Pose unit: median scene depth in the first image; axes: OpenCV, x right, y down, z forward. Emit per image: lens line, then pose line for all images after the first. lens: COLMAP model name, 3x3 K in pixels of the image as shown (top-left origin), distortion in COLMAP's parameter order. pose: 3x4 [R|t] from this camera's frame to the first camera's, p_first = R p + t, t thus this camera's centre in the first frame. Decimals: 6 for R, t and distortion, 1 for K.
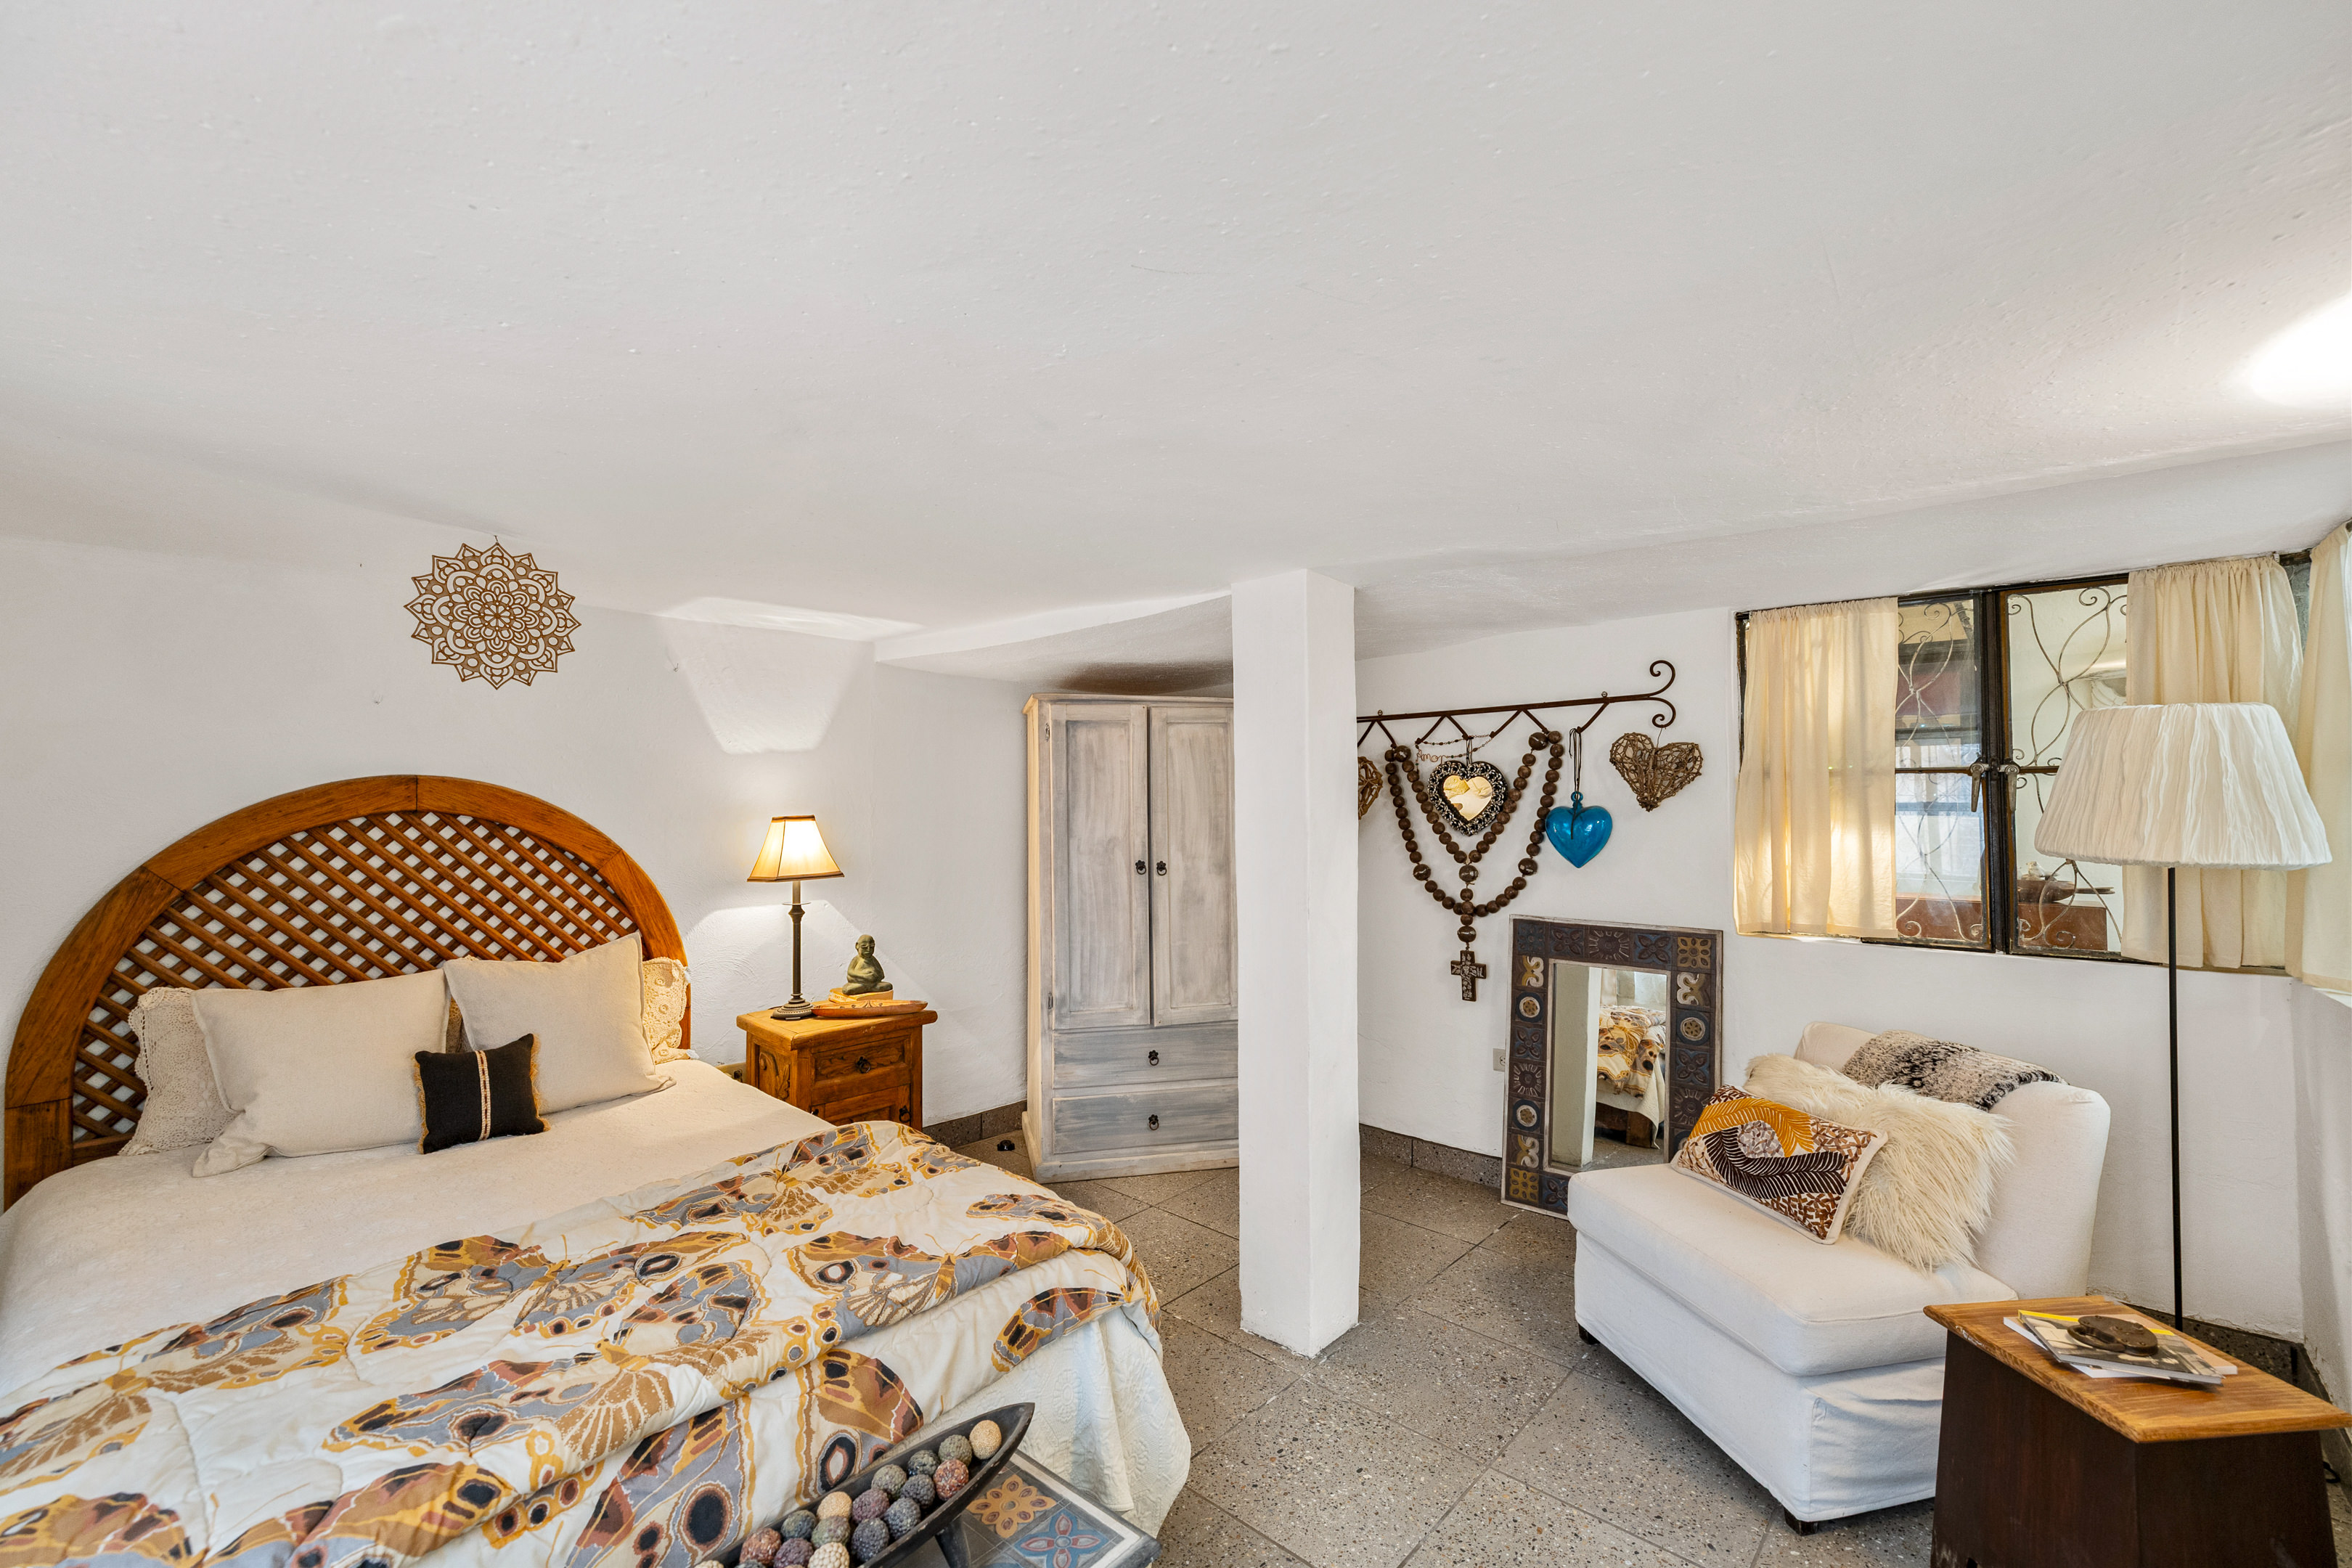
lens RADIAL K [[1009.9, 0, 1183.8], [0, 1009.9, 787.4], [0, 0, 1]] dist [-0.000137, -0.000293]
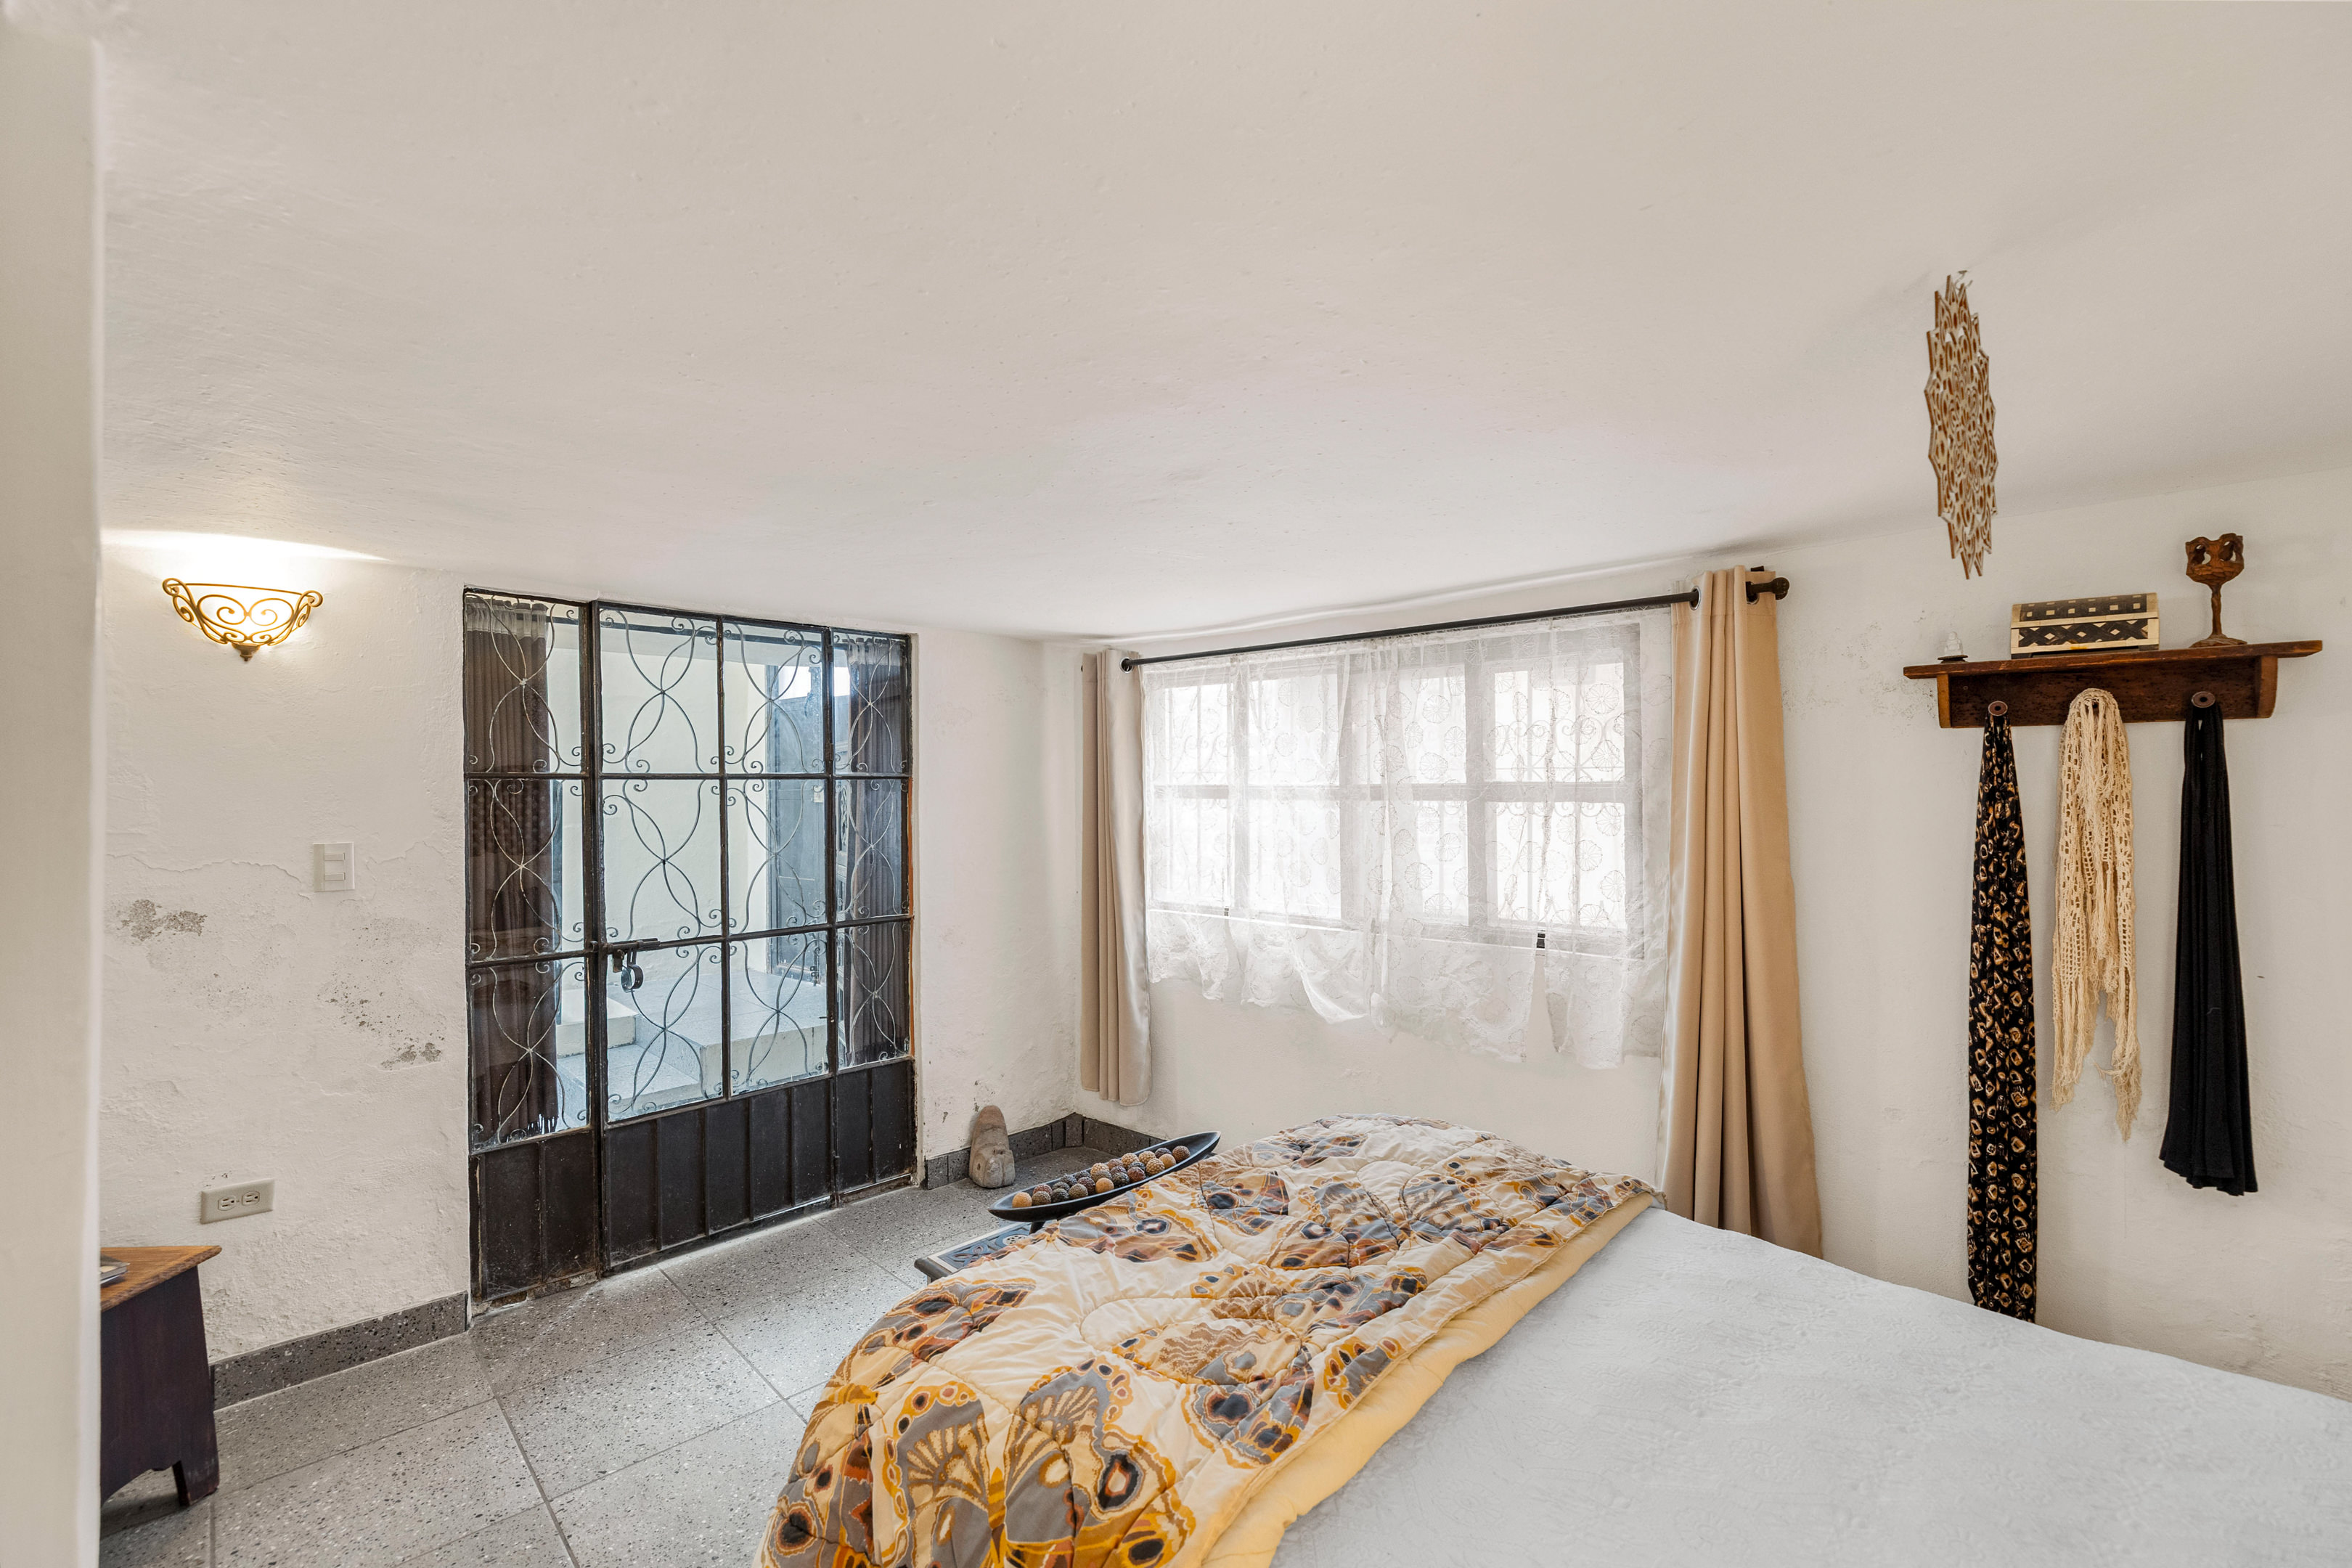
lens RADIAL K [[993.0, 0, 1176.0], [0, 993.0, 784.0], [0, 0, 1]] dist [-0.000346, -0.000088]
pose [[-0.999738, 0.004441, 0.022449, -0.183763], [0.003847, 0.999643, -0.026424, 0.012036], [-0.022558, -0.026330, -0.999399, 0.947370]]
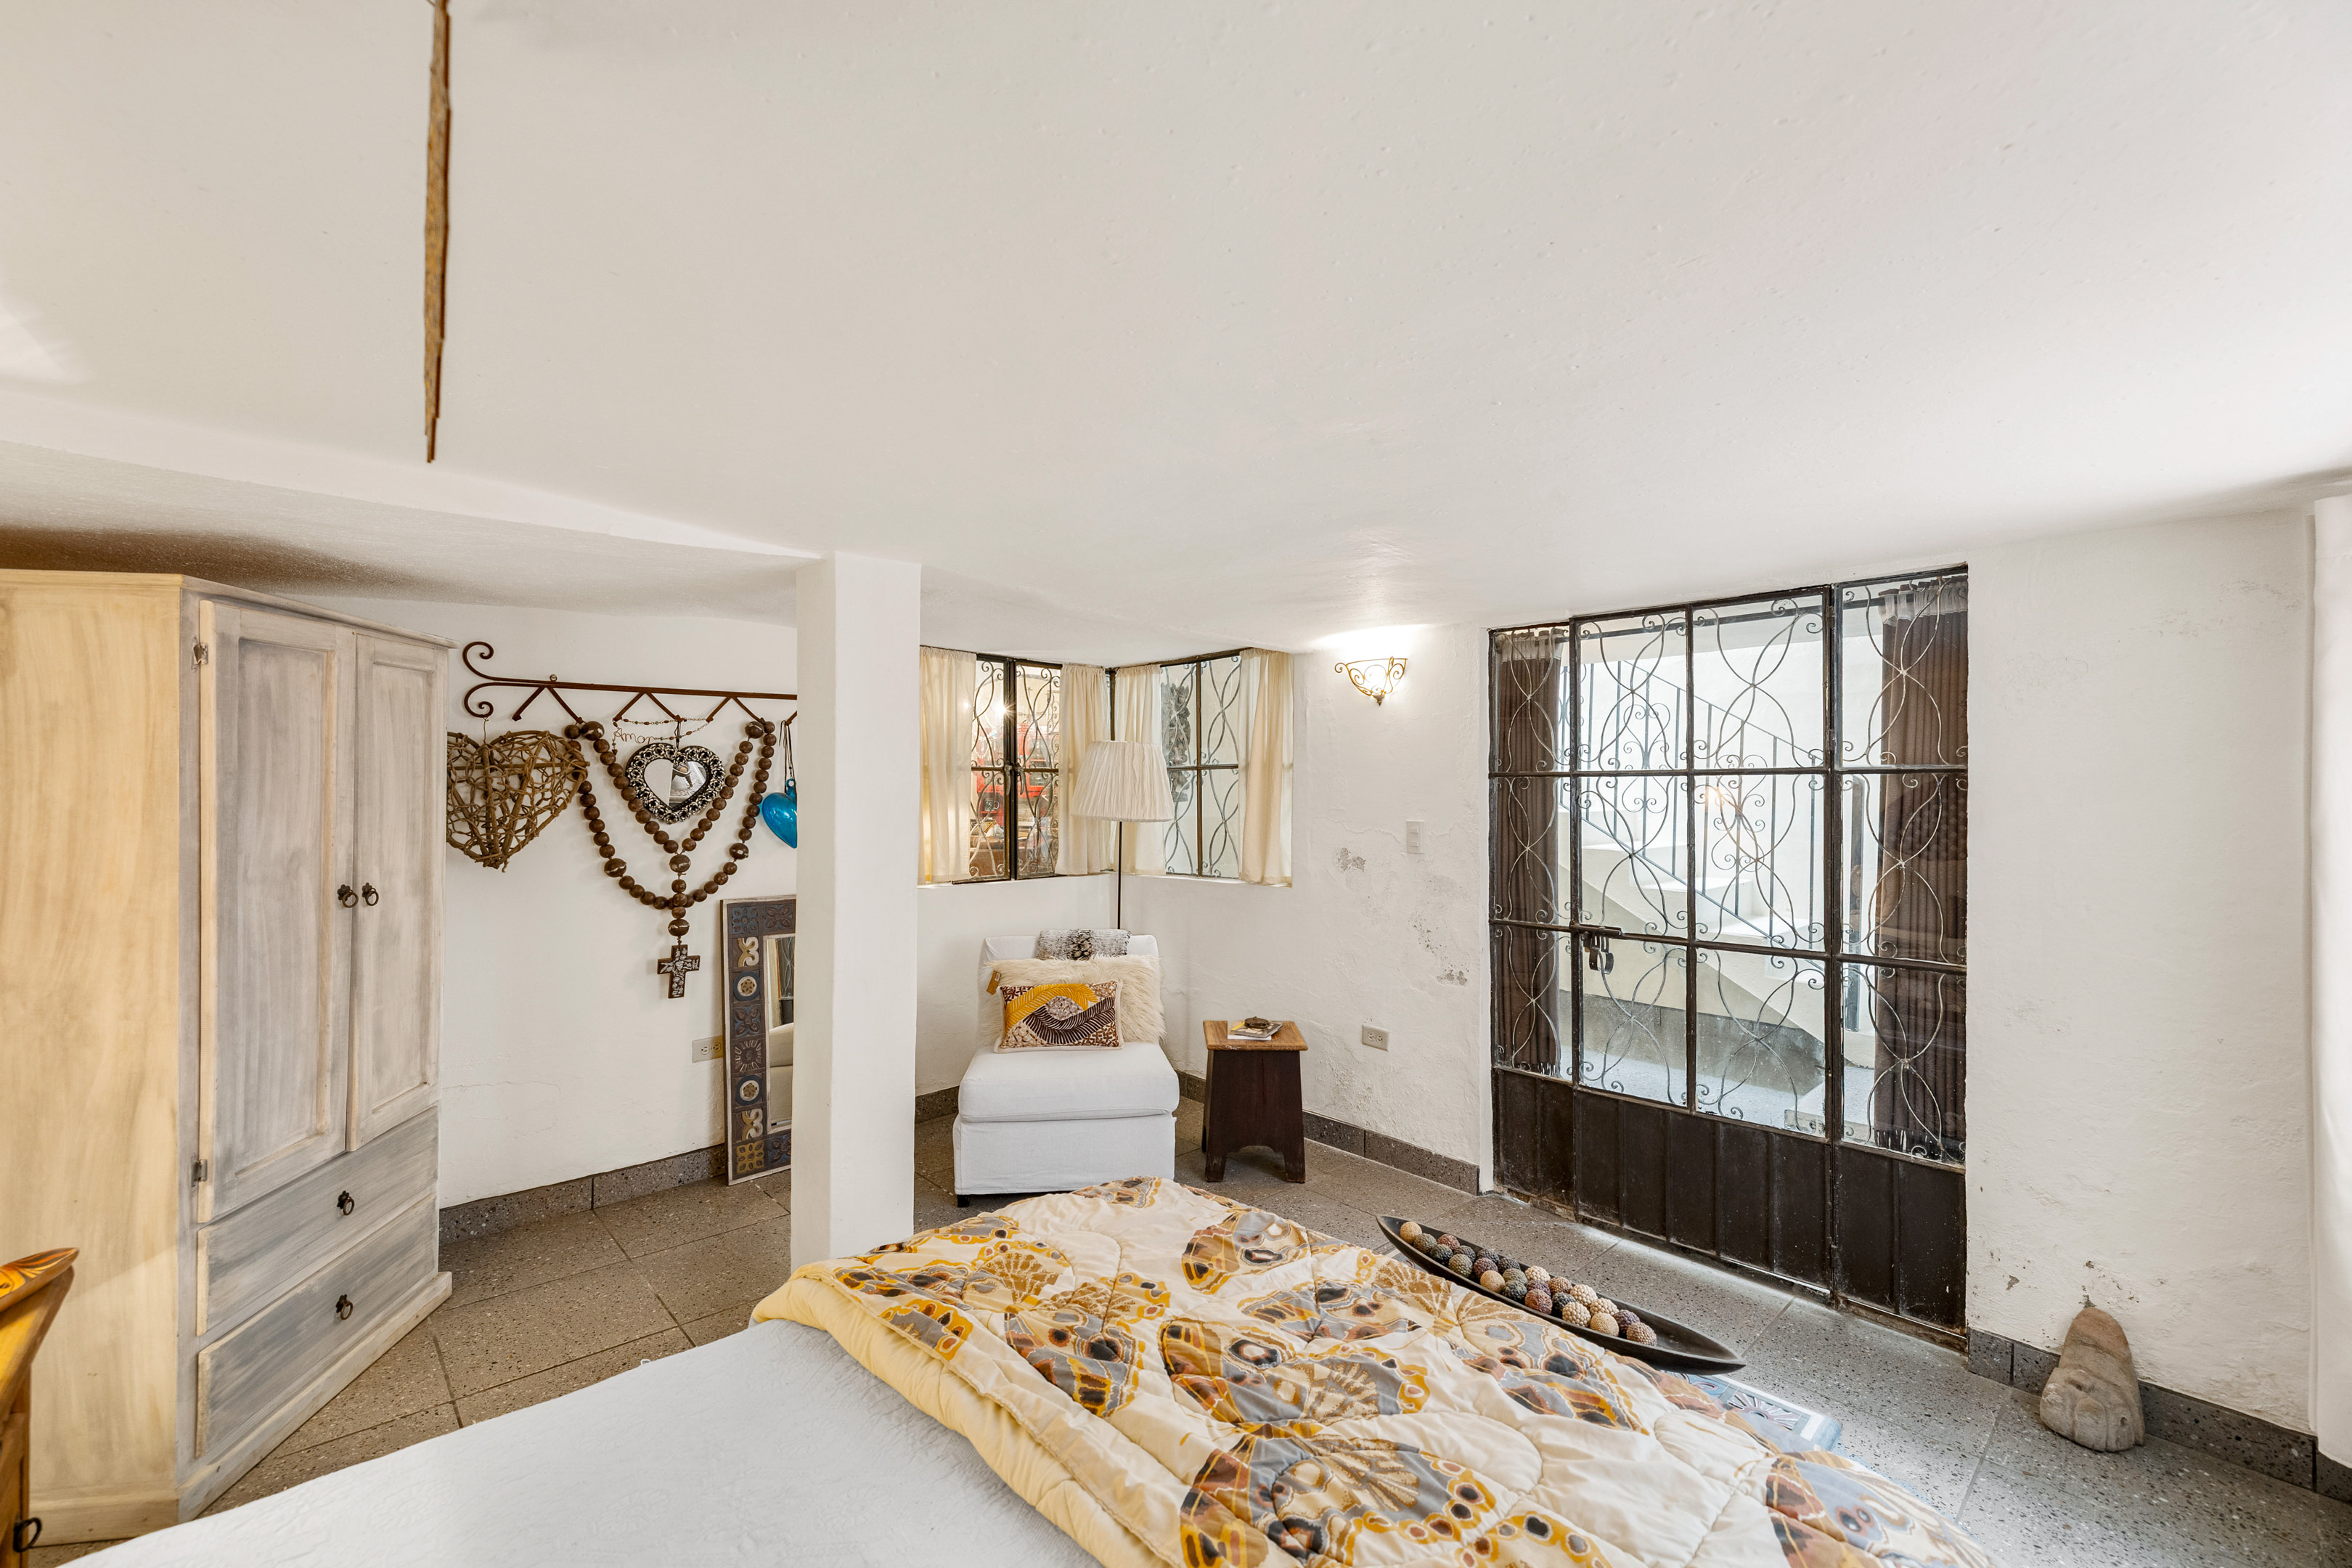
lens RADIAL K [[1009.9, 0, 1183.8], [0, 1009.9, 787.4], [0, 0, 1]] dist [-0.000137, -0.000293]
pose [[0.061182, -0.001400, 0.998126, -0.625064], [-0.022711, 0.999738, 0.002794, 0.000720], [-0.997868, -0.022840, 0.061135, 0.466401]]
